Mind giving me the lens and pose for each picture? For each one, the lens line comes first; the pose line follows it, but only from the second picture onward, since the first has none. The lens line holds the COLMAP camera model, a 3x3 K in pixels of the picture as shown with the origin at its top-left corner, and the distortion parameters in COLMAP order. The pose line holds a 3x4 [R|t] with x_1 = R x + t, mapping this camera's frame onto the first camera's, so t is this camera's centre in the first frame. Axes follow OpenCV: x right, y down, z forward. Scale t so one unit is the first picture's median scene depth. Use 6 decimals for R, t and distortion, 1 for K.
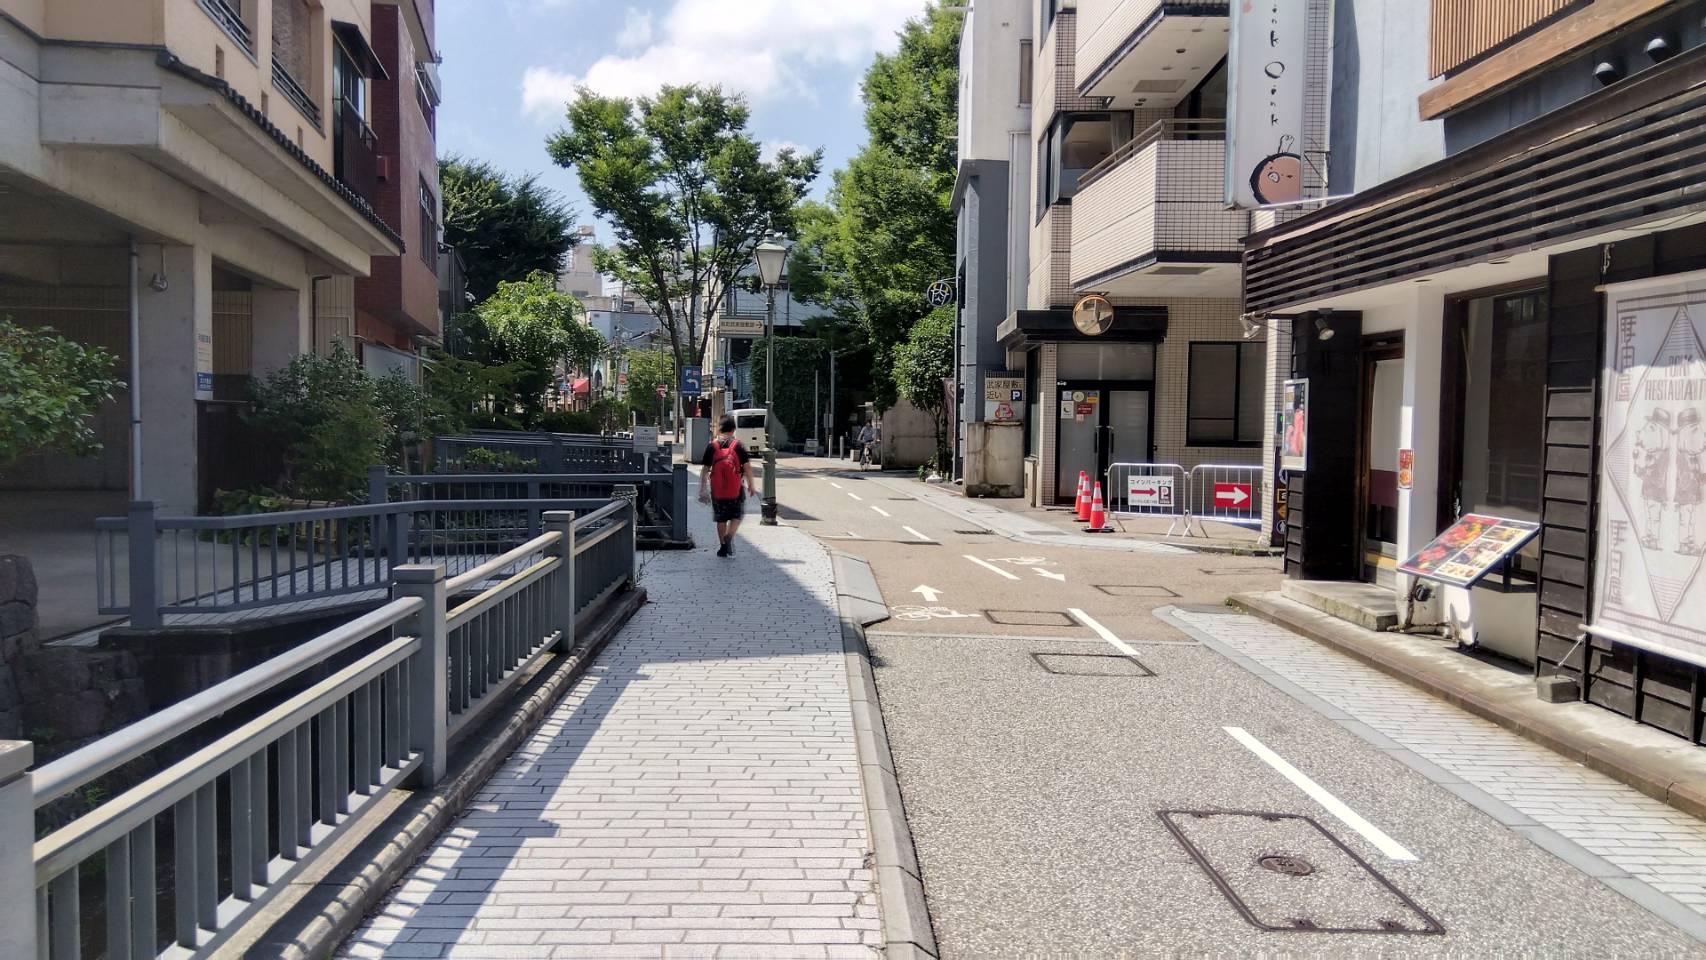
lens RADIAL K [[1316.2, 0, 853.0], [0, 1316.2, 480.0], [0, 0, 1]] dist [0.121865, -0.114147]
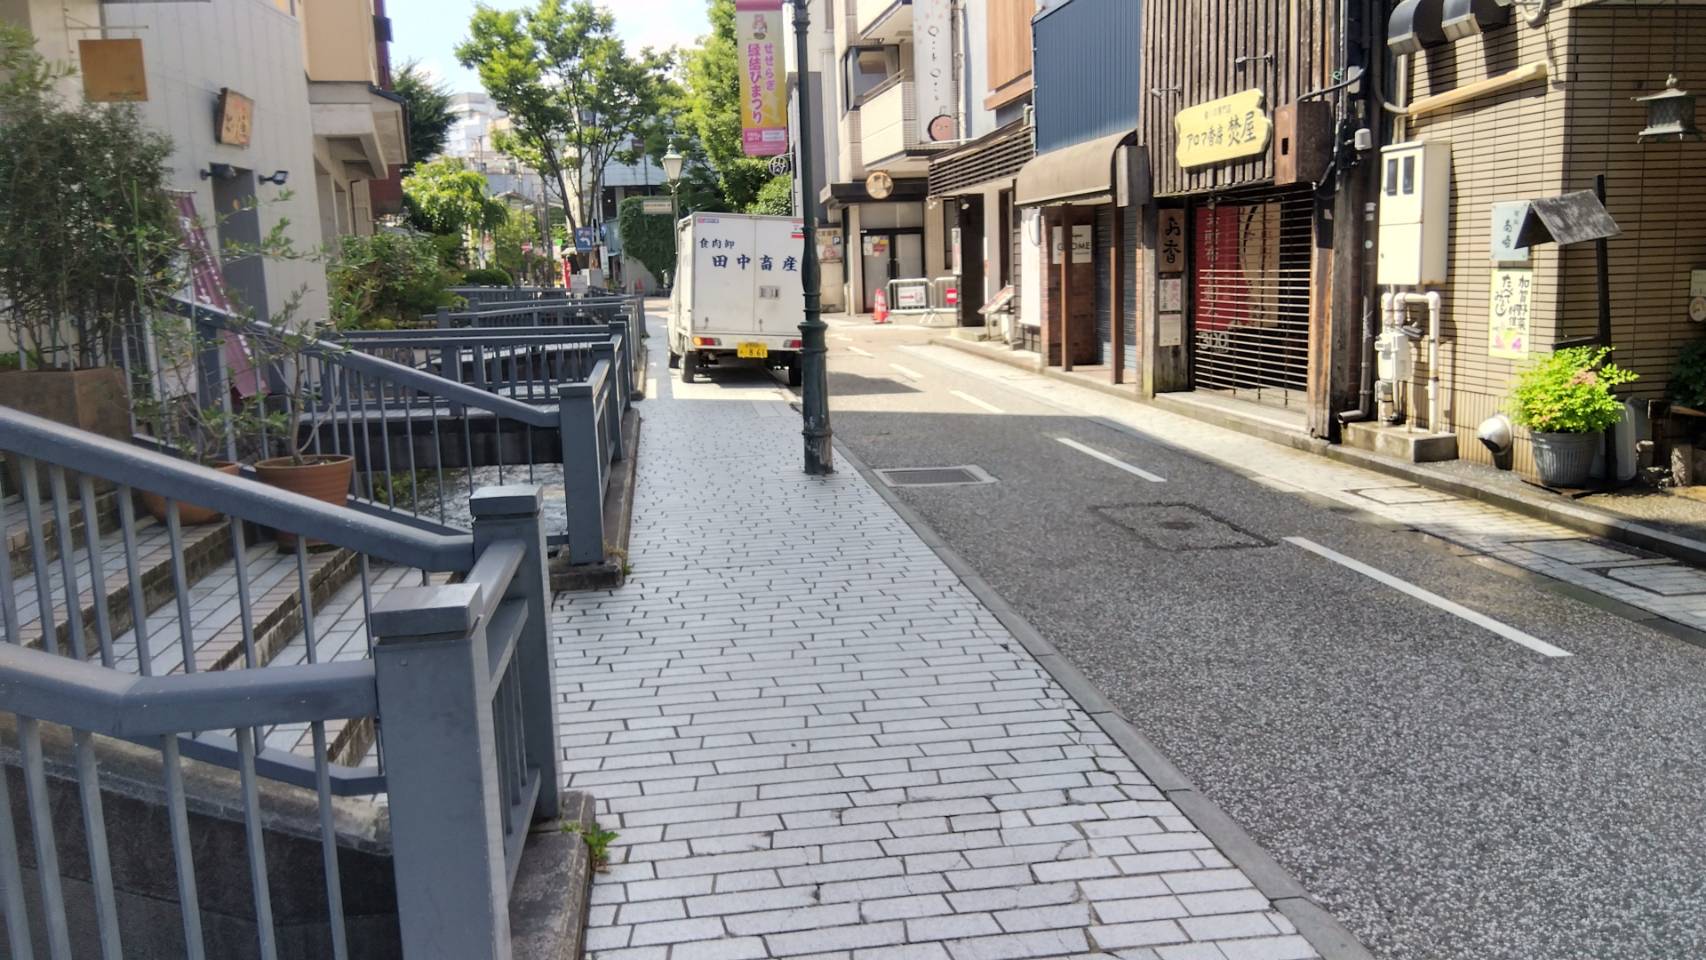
lens RADIAL K [[1316.2, 0, 853.0], [0, 1316.2, 480.0], [0, 0, 1]] dist [0.121865, -0.114147]
pose [[0.992143, -0.068447, 0.104727, -0.020237], [0.055976, 0.991471, 0.117698, 0.019562], [-0.111890, -0.110911, 0.987512, -0.341341]]
